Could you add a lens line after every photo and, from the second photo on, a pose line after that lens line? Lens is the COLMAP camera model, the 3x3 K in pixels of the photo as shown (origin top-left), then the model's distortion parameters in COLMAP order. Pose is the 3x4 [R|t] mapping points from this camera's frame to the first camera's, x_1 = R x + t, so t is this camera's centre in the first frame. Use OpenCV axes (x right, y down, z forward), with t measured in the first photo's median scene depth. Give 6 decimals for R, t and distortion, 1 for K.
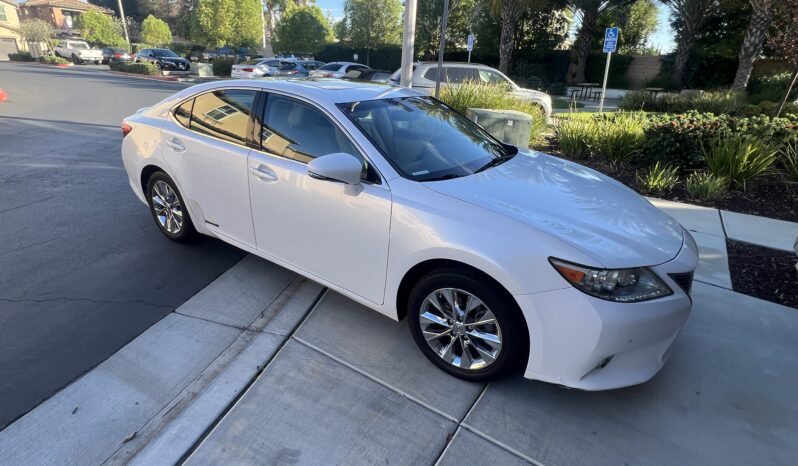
lens RADIAL K [[394.3, 0, 399.0], [0, 394.3, 233.0], [0, 0, 1]] dist [-0.004002, 0.000982]
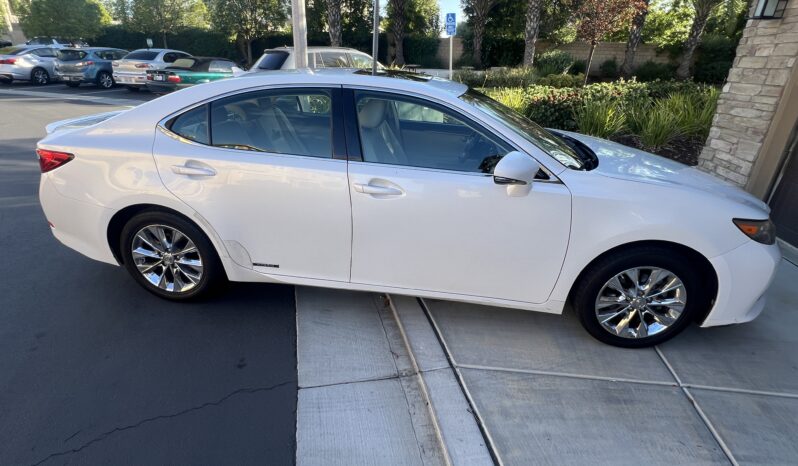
lens RADIAL K [[394.3, 0, 399.0], [0, 394.3, 233.0], [0, 0, 1]] dist [-0.004002, 0.000982]
pose [[0.895828, -0.202268, 0.395701, -0.271527], [0.188612, 0.979291, 0.073580, -0.047299], [-0.402390, 0.008719, 0.915427, 0.096561]]
